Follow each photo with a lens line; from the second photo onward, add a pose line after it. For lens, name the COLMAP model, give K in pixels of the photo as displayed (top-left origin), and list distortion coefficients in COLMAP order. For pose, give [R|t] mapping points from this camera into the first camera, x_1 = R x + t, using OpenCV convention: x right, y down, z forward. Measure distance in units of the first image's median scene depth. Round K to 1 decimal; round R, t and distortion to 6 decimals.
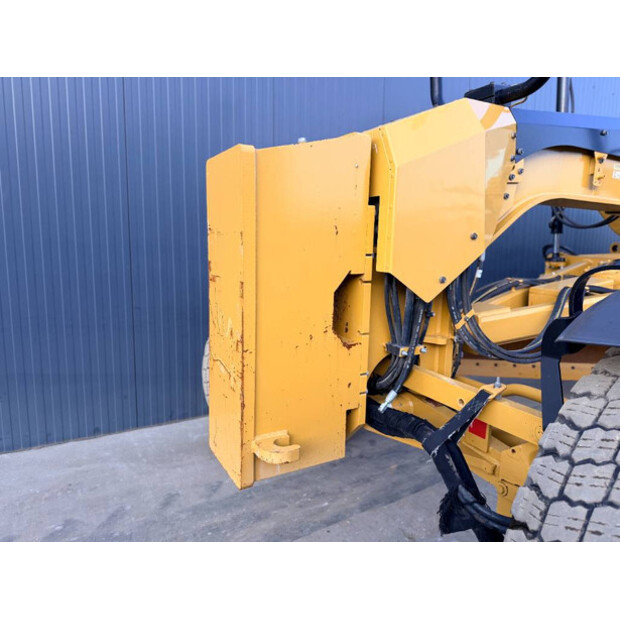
lens RADIAL K [[439.4, 0, 316.1], [0, 439.4, 313.9], [0, 0, 1]] dist [0.051650, -0.068143]
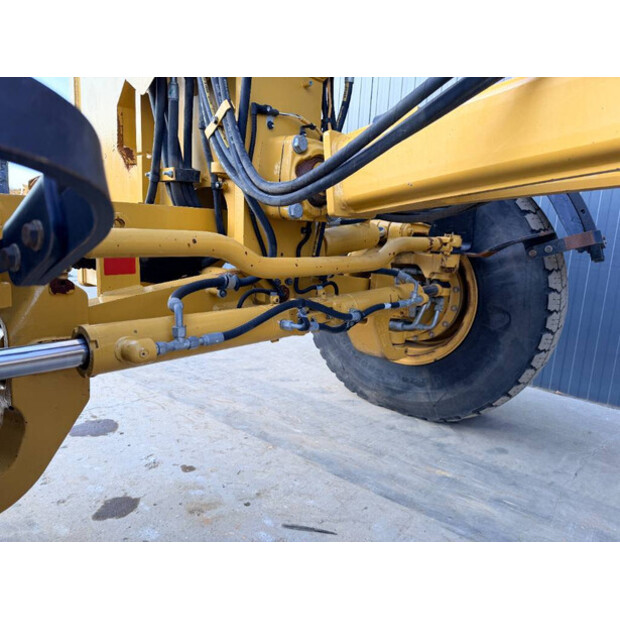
lens RADIAL K [[439.4, 0, 307.1], [0, 439.4, 310.4], [0, 0, 1]] dist [0.051650, -0.068143]
pose [[0.317389, 0.160316, -0.934646, 1.050652], [-0.190689, 0.976264, 0.102700, 0.190477], [0.928925, 0.145631, 0.340426, 1.021763]]
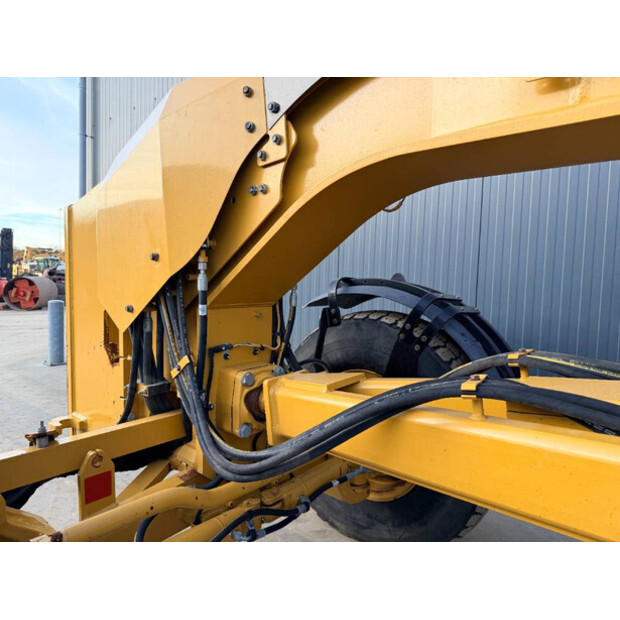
lens RADIAL K [[439.4, 0, 312.0], [0, 439.4, 309.8], [0, 0, 1]] dist [0.051650, -0.068143]
pose [[0.332496, 0.044080, -0.942074, 1.190735], [-0.162977, 0.986564, -0.011359, -0.114975], [0.928916, 0.157314, 0.335213, 1.017081]]
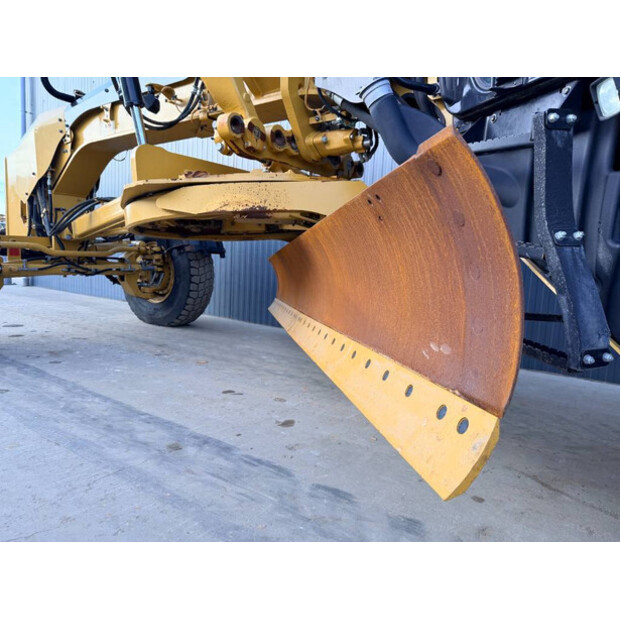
lens RADIAL K [[439.4, 0, 308.8], [0, 439.4, 311.1], [0, 0, 1]] dist [0.051650, -0.068143]
pose [[0.397898, 0.100090, -0.911954, 3.044170], [-0.176395, 0.983831, 0.031015, 0.198409], [0.900312, 0.148523, 0.409119, 1.445975]]
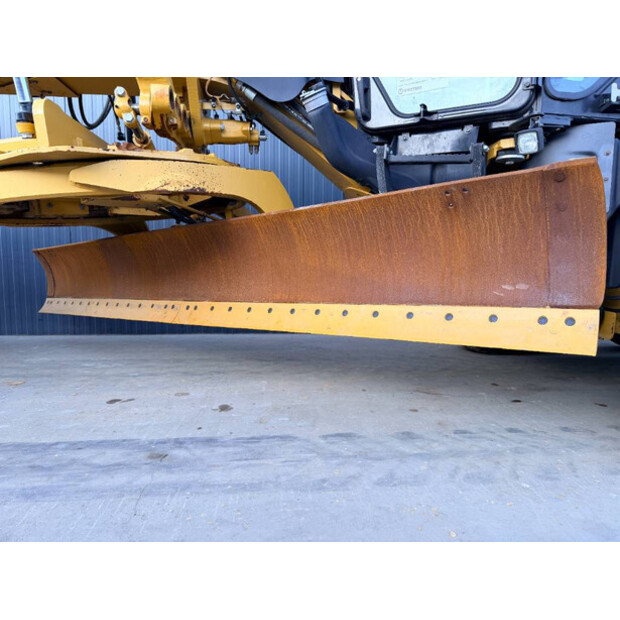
lens RADIAL K [[439.4, 0, 312.6], [0, 439.4, 306.6], [0, 0, 1]] dist [0.051650, -0.068143]
pose [[0.905132, 0.024303, -0.424435, 2.650256], [-0.050481, 0.997445, -0.050540, 0.330143], [0.422123, 0.067171, 0.904047, 0.882915]]
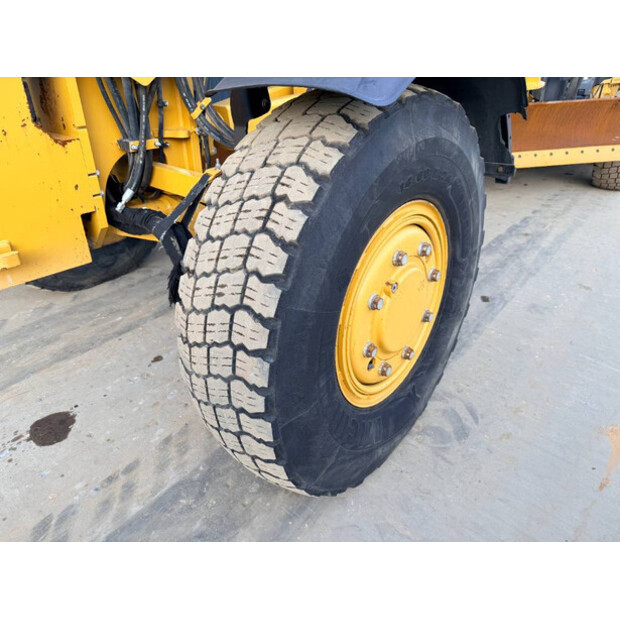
lens RADIAL K [[439.4, 0, 304.2], [0, 439.4, 308.6], [0, 0, 1]] dist [0.051650, -0.068143]
pose [[0.948238, -0.181952, 0.260266, 0.238785], [0.080551, 0.930588, 0.357097, 0.102220], [-0.307175, -0.317648, 0.897075, -0.084501]]
